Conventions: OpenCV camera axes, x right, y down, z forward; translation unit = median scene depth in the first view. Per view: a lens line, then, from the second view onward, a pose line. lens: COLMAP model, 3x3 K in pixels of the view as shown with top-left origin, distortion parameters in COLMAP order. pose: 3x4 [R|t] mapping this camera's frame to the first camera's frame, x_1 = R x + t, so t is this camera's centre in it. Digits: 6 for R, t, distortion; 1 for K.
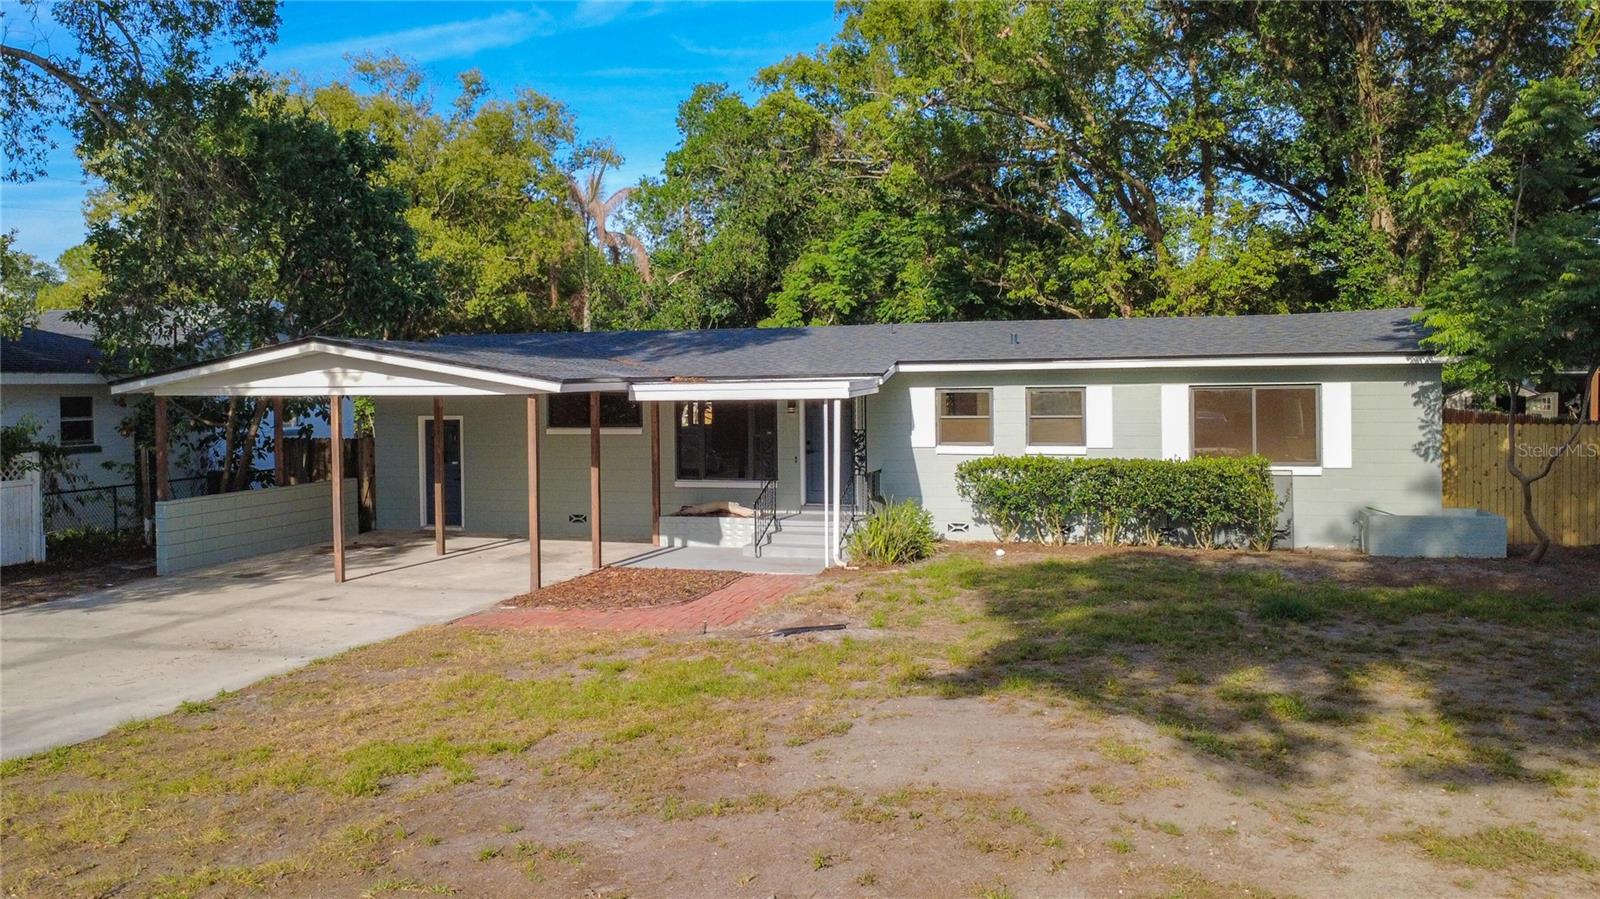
lens RADIAL K [[1384.4, 0, 689.1], [0, 1384.4, 424.5], [0, 0, 1]] dist [0.001269, -0.007231]
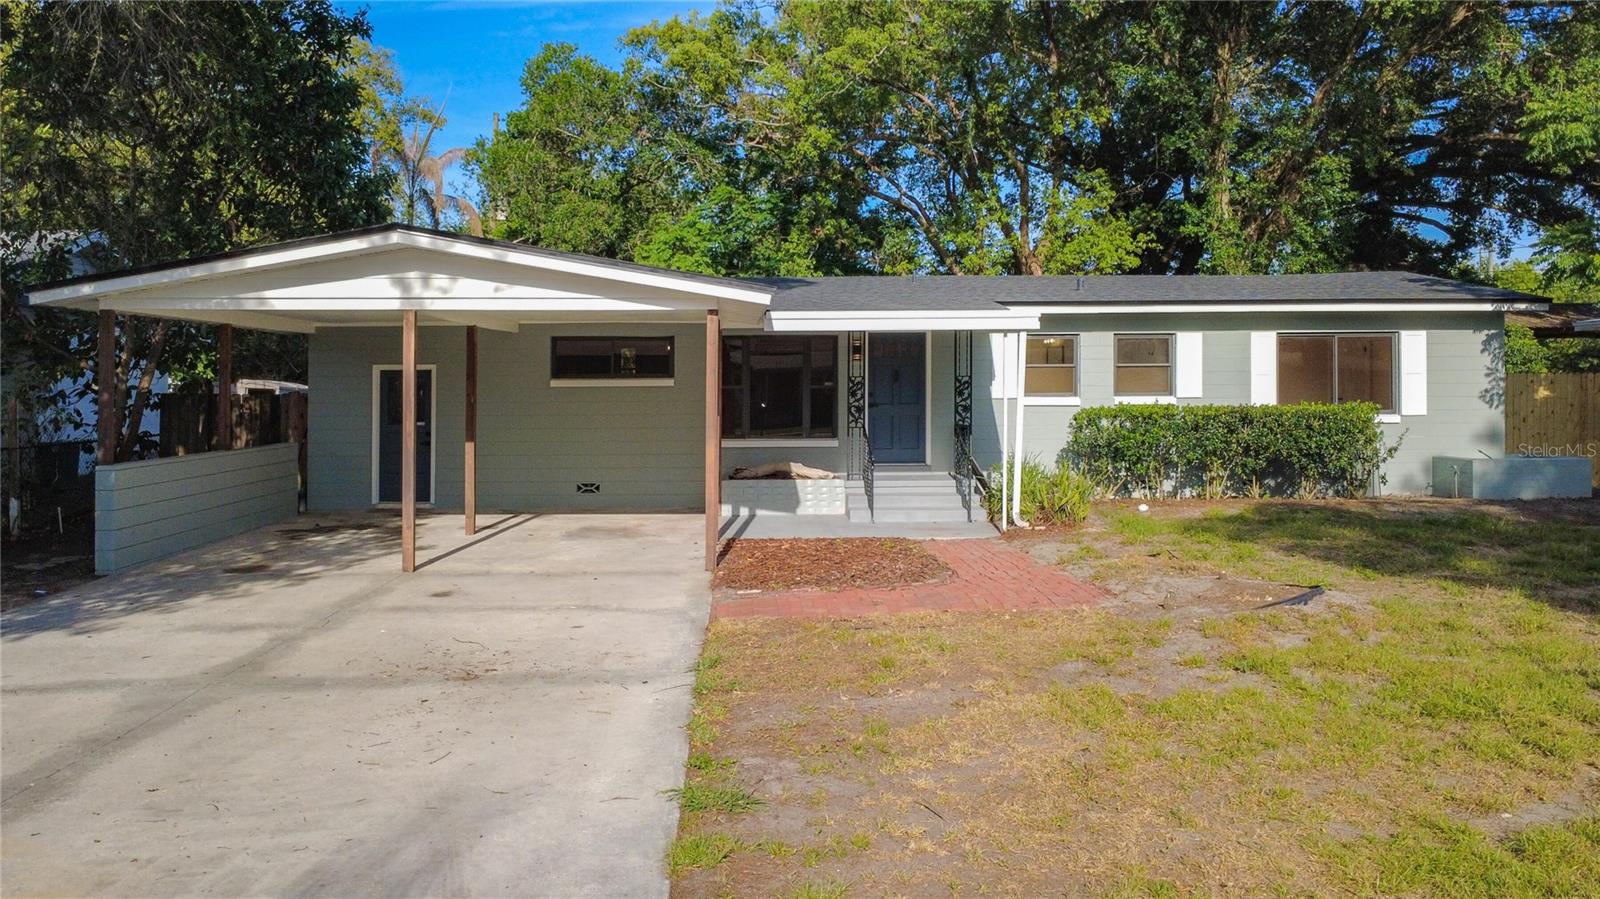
lens RADIAL K [[1240.5, 0, 770.4], [0, 1240.5, 374.0], [0, 0, 1]] dist [-0.000618, -0.008513]
pose [[0.939759, 0.010595, 0.341674, -0.270218], [0.004280, 0.999076, -0.042753, 0.036604], [-0.341812, 0.041640, 0.938846, 0.301918]]
